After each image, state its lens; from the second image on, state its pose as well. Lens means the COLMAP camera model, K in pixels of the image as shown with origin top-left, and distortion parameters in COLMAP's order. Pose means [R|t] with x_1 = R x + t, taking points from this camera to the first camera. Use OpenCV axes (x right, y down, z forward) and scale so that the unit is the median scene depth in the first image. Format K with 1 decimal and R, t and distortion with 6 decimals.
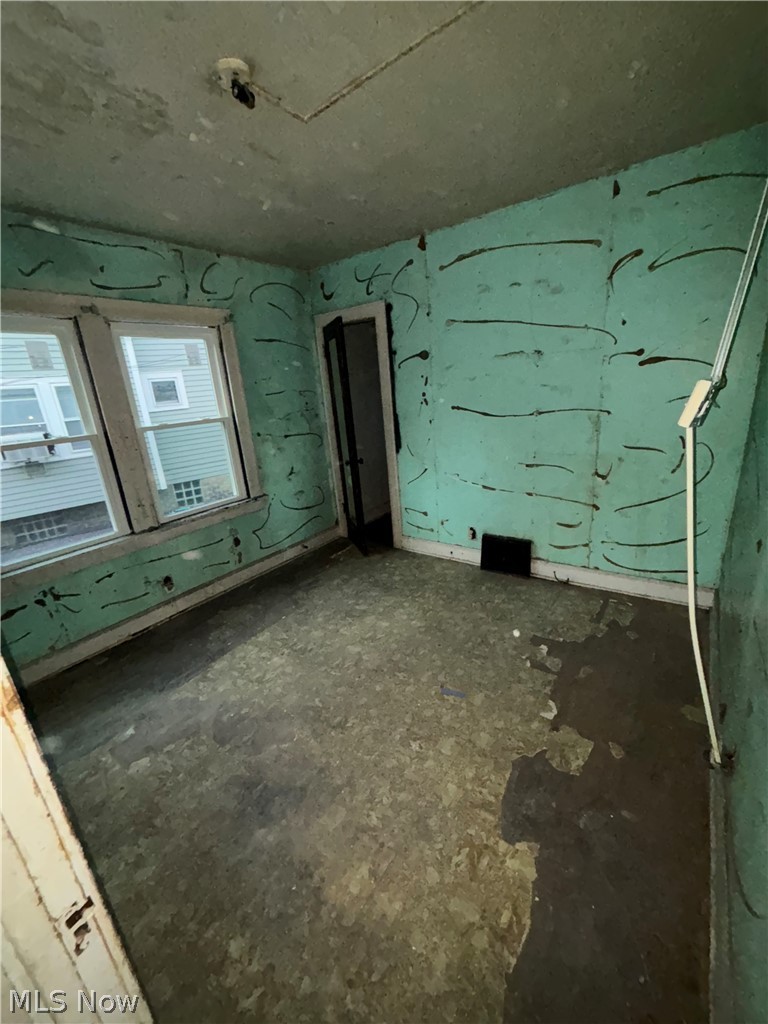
lens RADIAL K [[410.4, 0, 384.0], [0, 410.4, 512.0], [0, 0, 1]] dist [-0.001820, -0.000766]
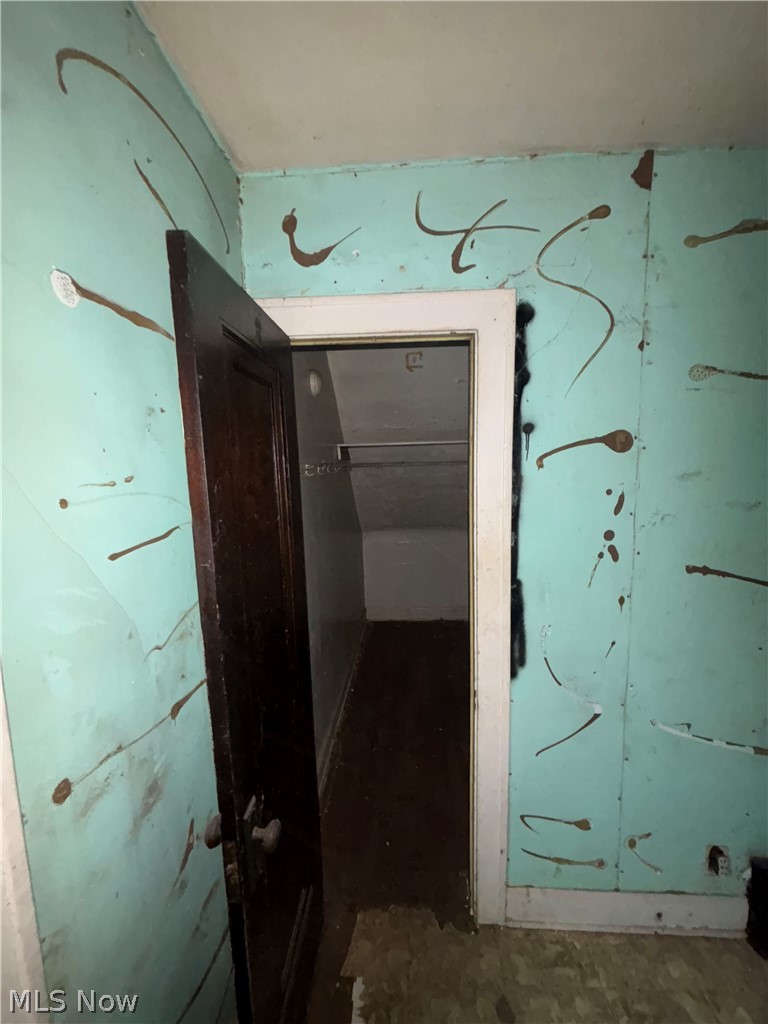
lens RADIAL K [[410.4, 0, 384.0], [0, 410.4, 512.0], [0, 0, 1]] dist [-0.001820, -0.000766]
pose [[0.835047, -0.003088, 0.550170, -0.296662], [0.120693, 0.976654, -0.177706, -0.262697], [-0.536777, 0.214794, 0.815925, 0.784680]]
